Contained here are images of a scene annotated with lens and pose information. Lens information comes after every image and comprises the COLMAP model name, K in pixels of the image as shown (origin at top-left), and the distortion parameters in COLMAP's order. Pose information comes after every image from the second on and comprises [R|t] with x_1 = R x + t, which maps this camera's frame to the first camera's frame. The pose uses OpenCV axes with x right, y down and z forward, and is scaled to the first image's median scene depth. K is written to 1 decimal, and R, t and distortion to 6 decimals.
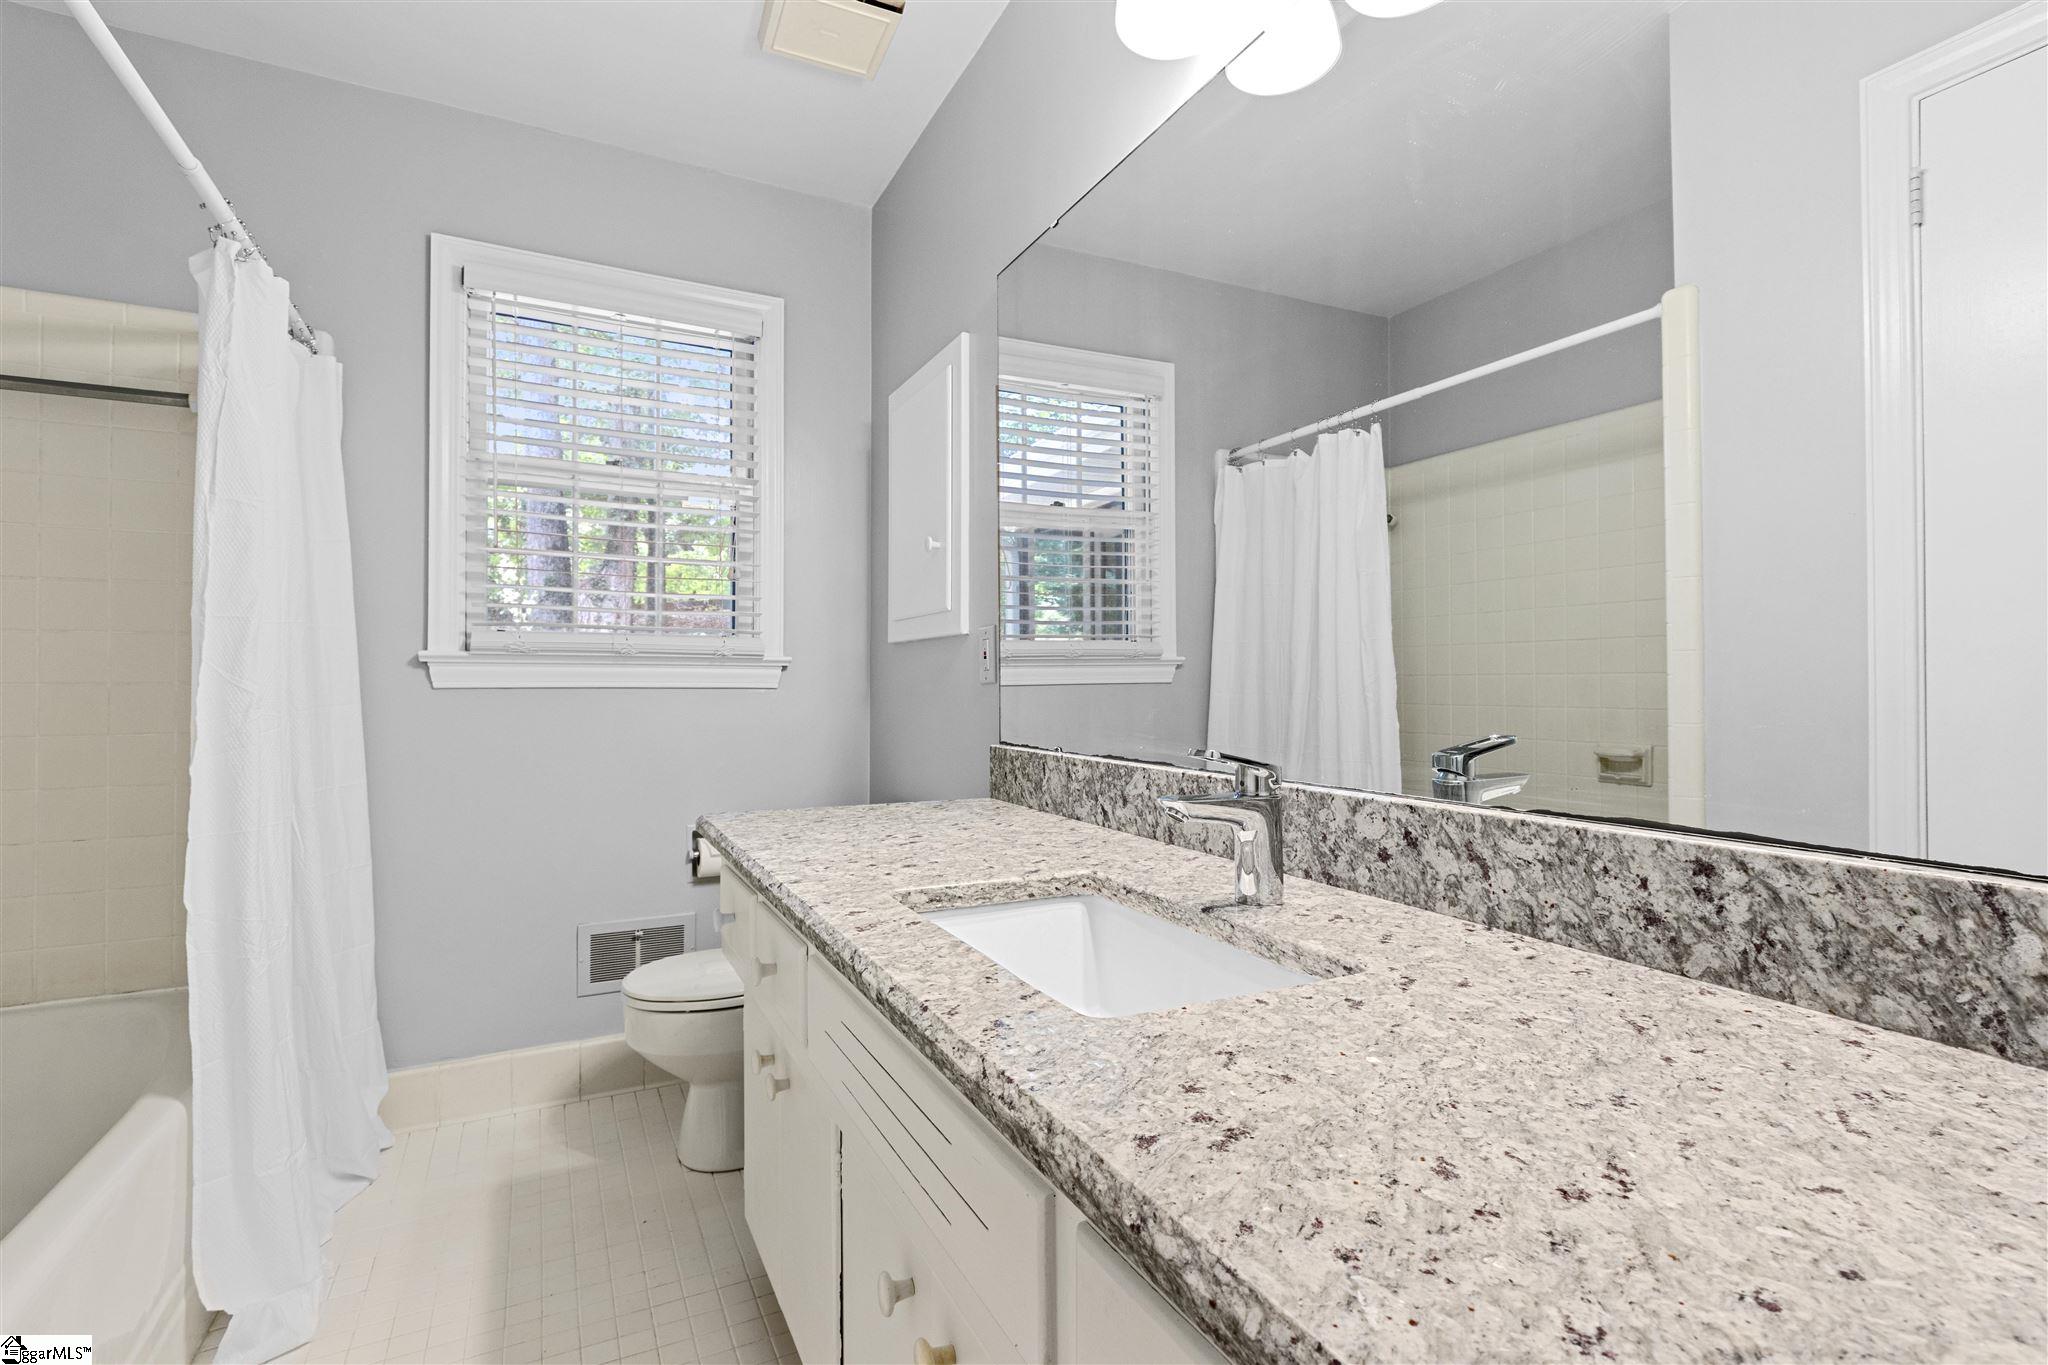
lens RADIAL K [[945.1, 0, 1030.1], [0, 945.1, 682.3], [0, 0, 1]] dist [-0.000239, -0.000157]
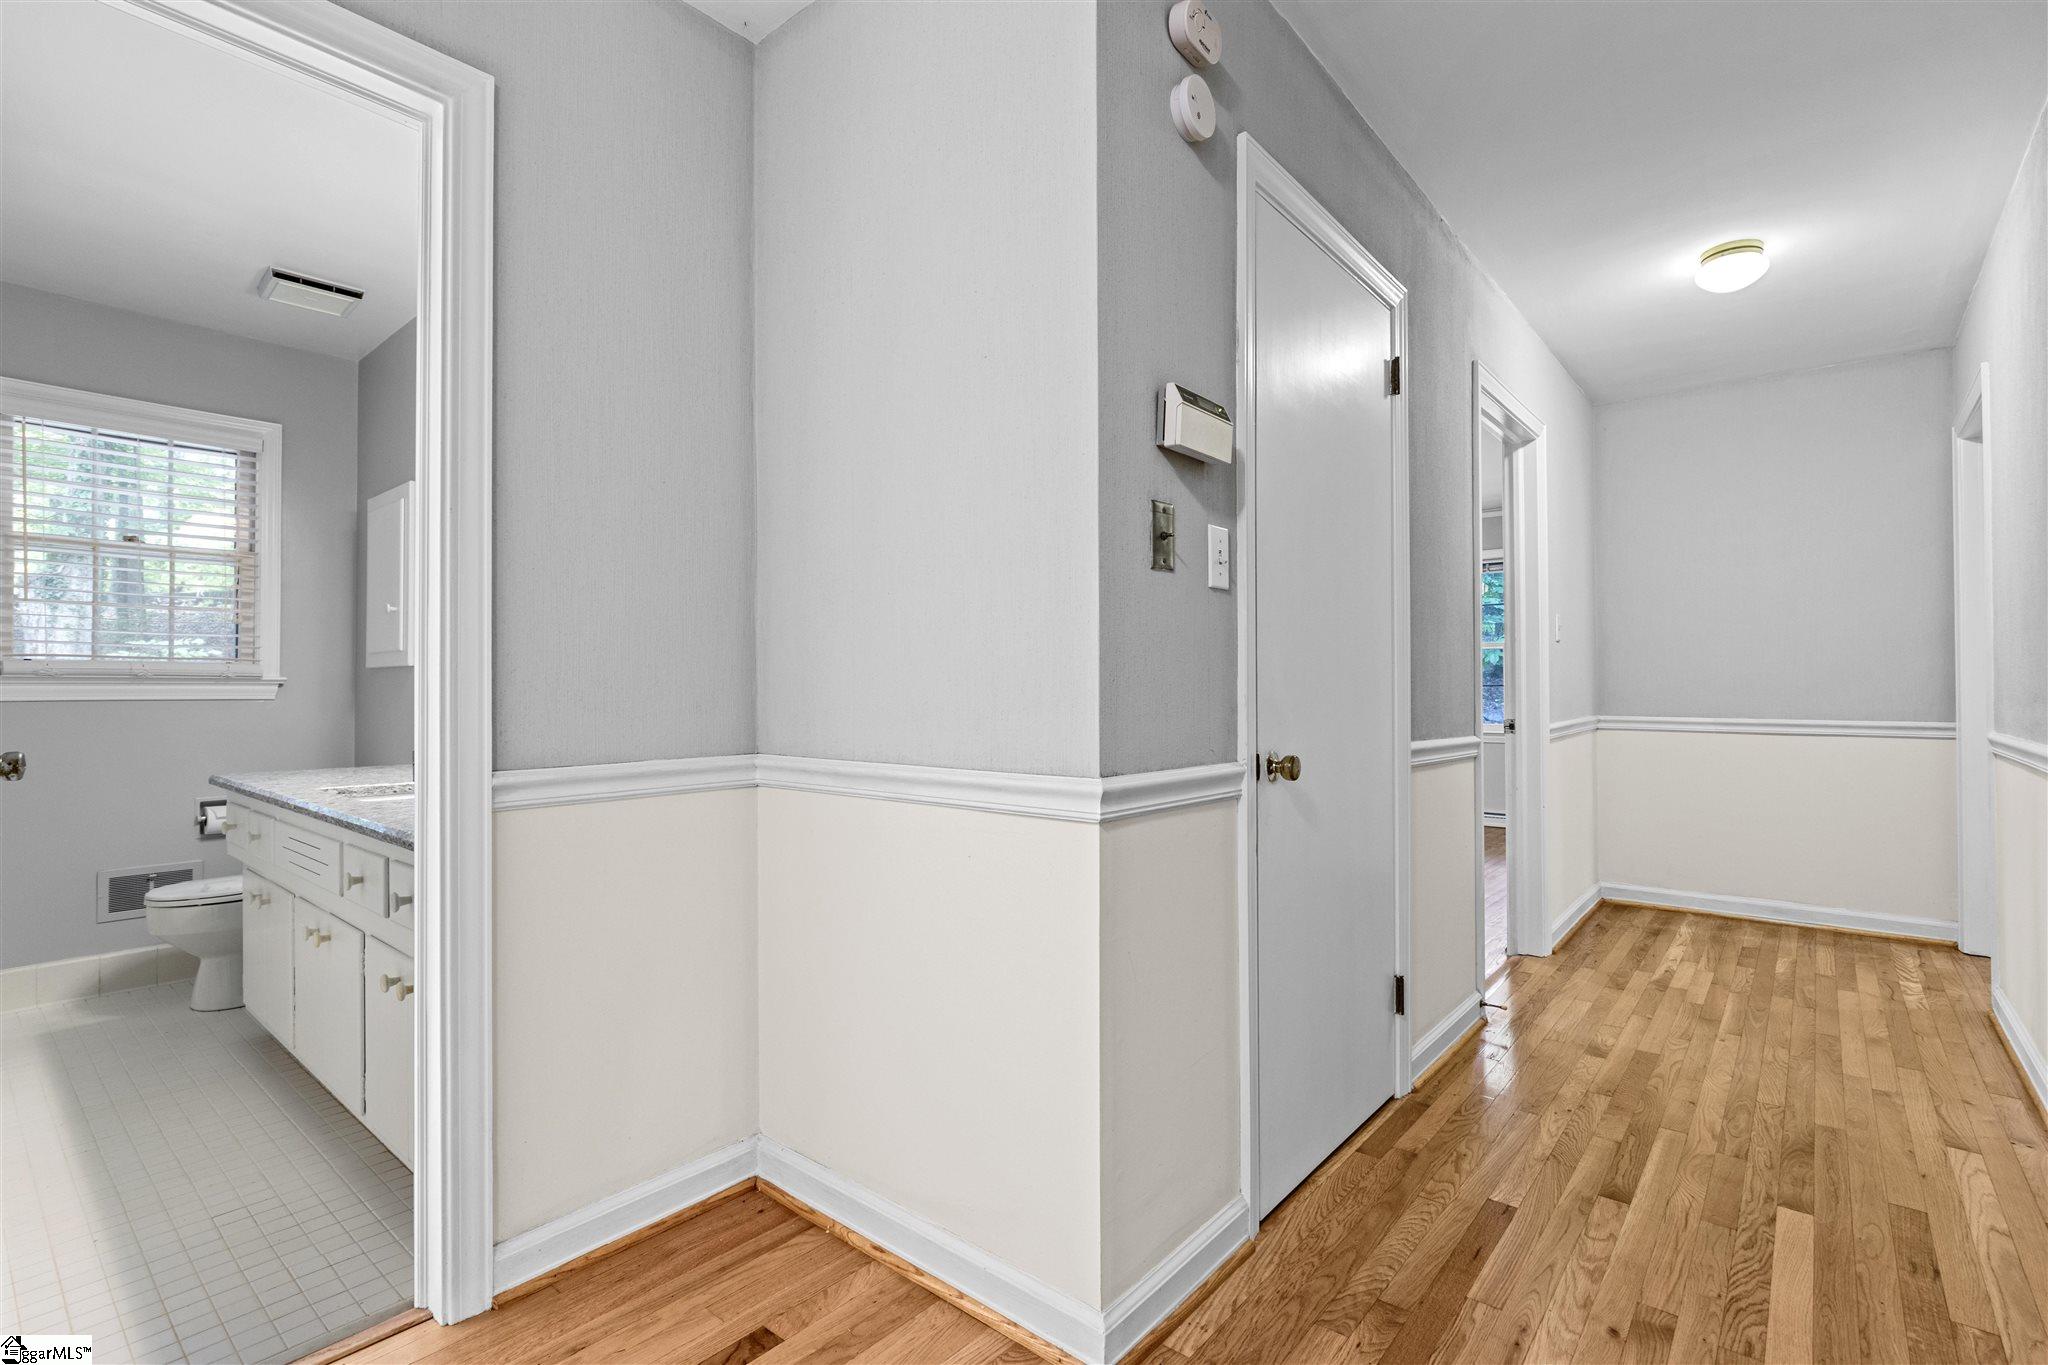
lens RADIAL K [[945.1, 0, 1009.7], [0, 945.1, 680.3], [0, 0, 1]] dist [-0.000239, -0.000157]
pose [[0.929238, 0.001691, 0.369477, 0.242953], [0.000553, 0.999982, -0.005967, -0.013187], [-0.369480, 0.005749, 0.929221, -0.755641]]
